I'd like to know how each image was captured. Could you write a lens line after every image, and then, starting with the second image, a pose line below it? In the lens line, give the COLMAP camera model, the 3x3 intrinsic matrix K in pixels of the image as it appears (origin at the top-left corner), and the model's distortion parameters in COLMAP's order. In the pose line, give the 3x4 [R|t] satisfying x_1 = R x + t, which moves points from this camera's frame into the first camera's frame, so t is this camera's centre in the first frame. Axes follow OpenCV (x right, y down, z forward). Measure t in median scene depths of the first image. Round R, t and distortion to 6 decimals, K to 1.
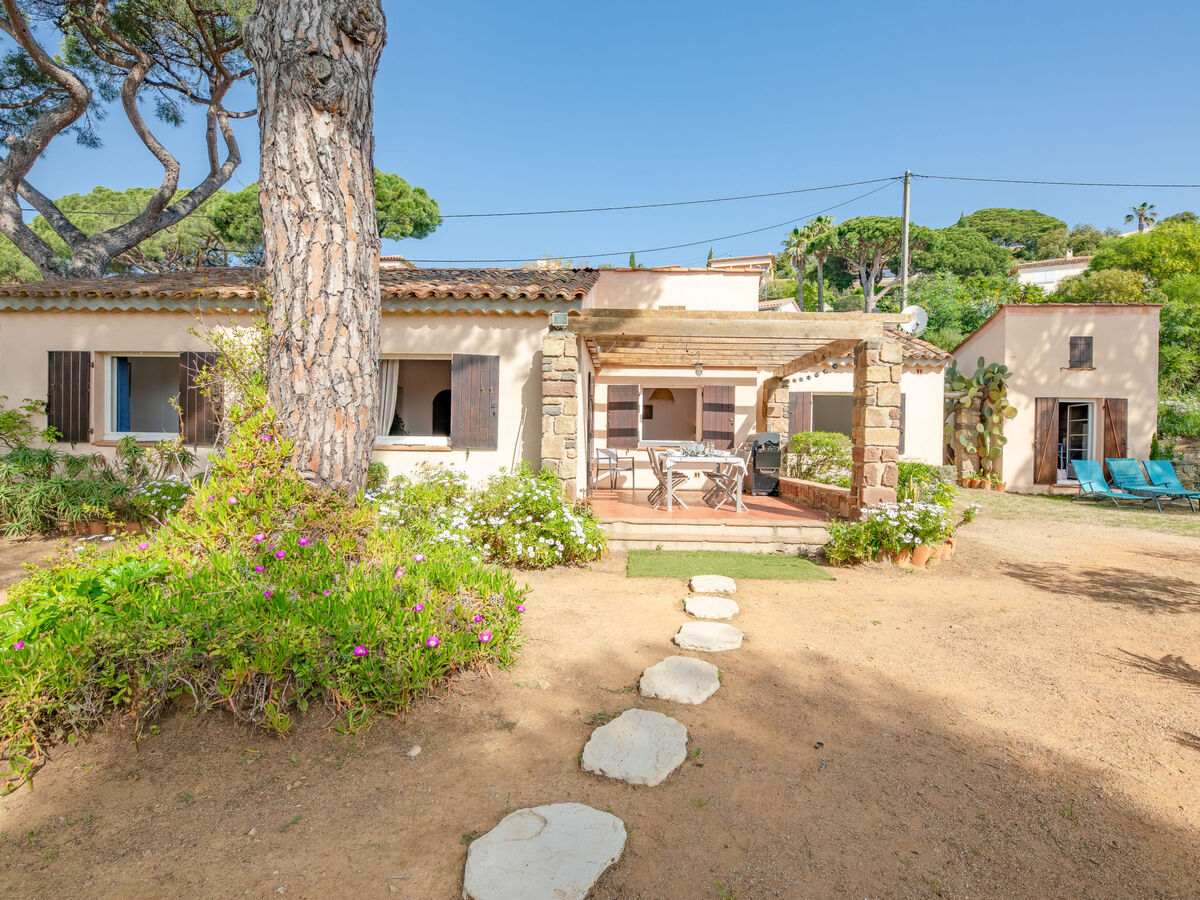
lens RADIAL K [[602.6, 0, 593.4], [0, 602.6, 444.4], [0, 0, 1]] dist [0.009524, -0.003428]
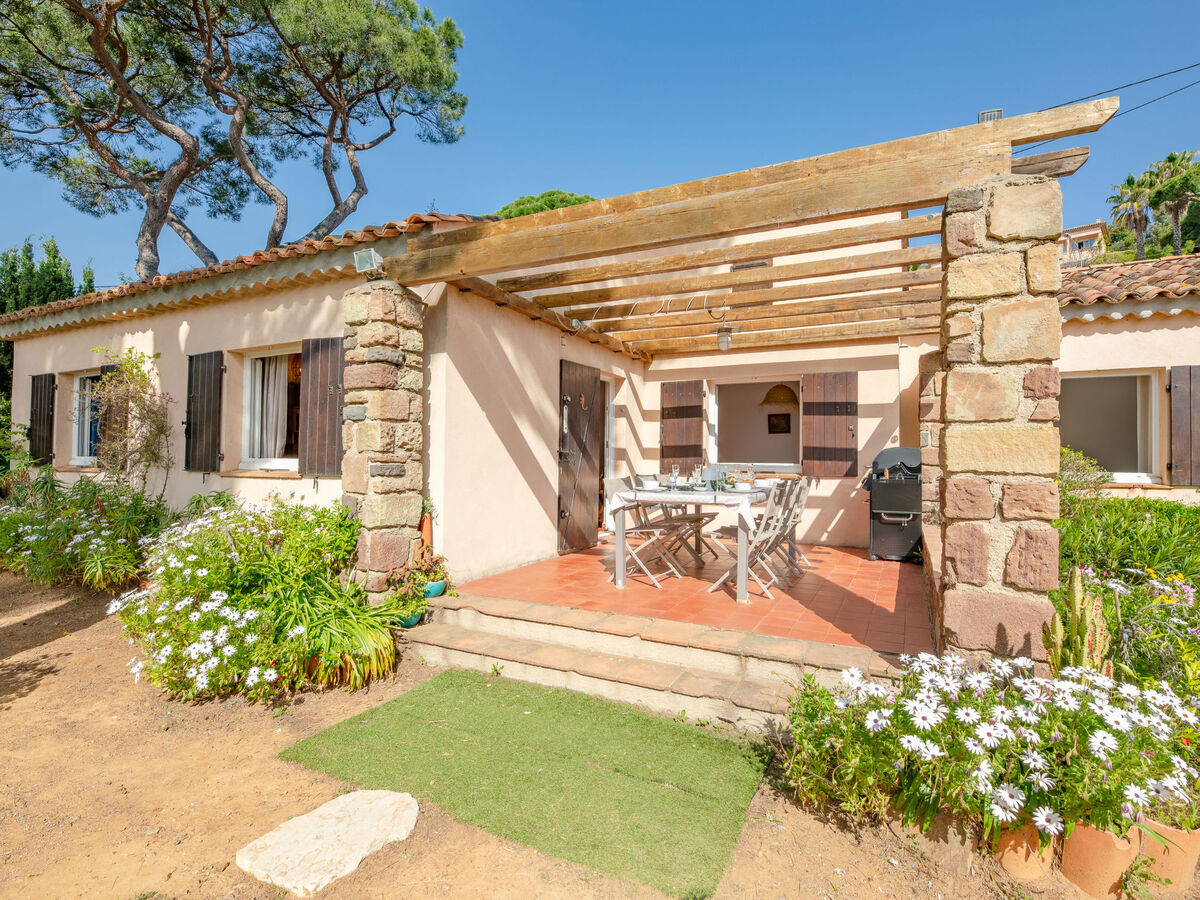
lens RADIAL K [[602.6, 0, 588.2], [0, 602.6, 447.4], [0, 0, 1]] dist [0.009524, -0.003428]
pose [[0.907736, -0.015174, -0.419267, 0.256522], [0.000757, 0.999403, -0.034531, -0.000738], [0.419541, 0.031028, 0.907206, 0.362045]]
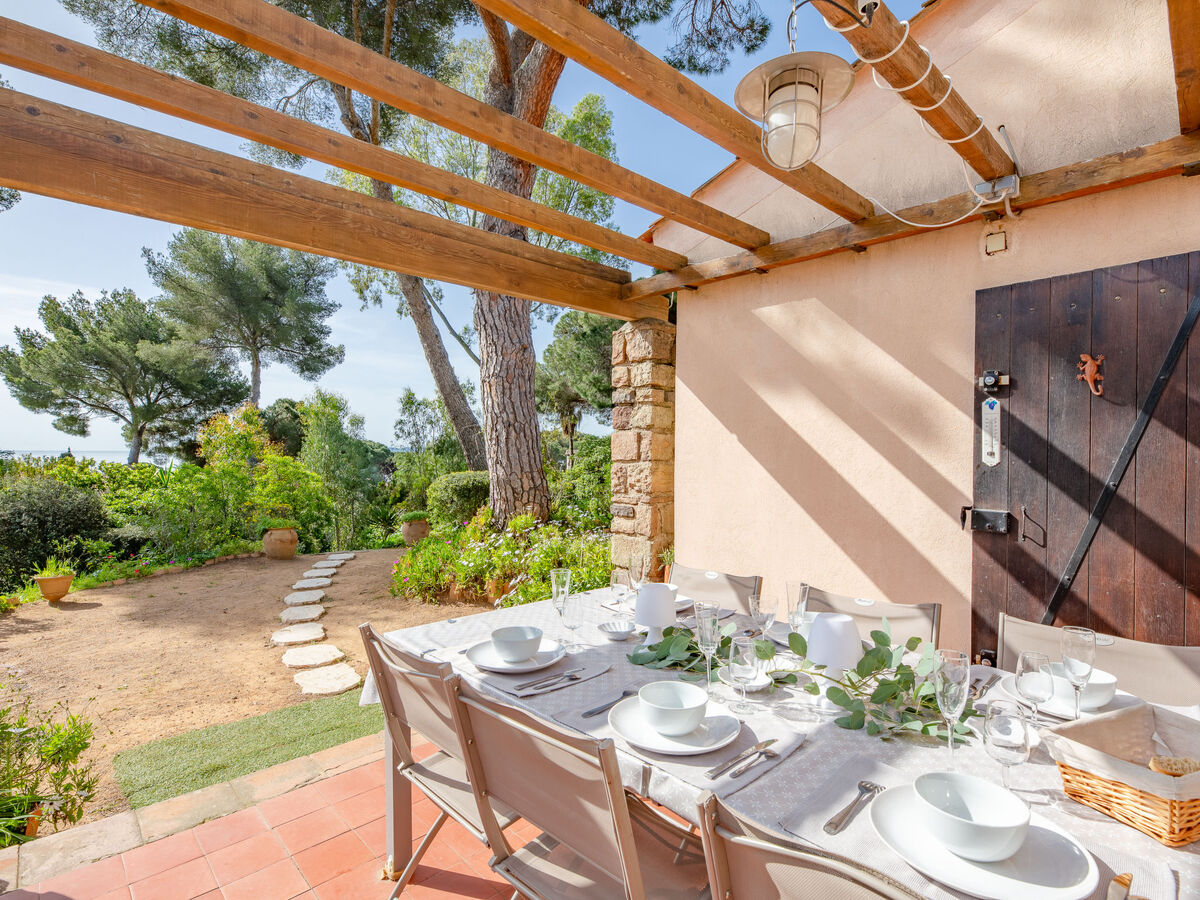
lens RADIAL K [[602.6, 0, 589.3], [0, 602.6, 447.2], [0, 0, 1]] dist [0.009524, -0.003428]
pose [[-0.687735, -0.023525, -0.725581, 0.276778], [-0.018445, 0.999718, -0.014931, -0.034941], [0.725727, 0.003114, -0.687975, 0.922339]]
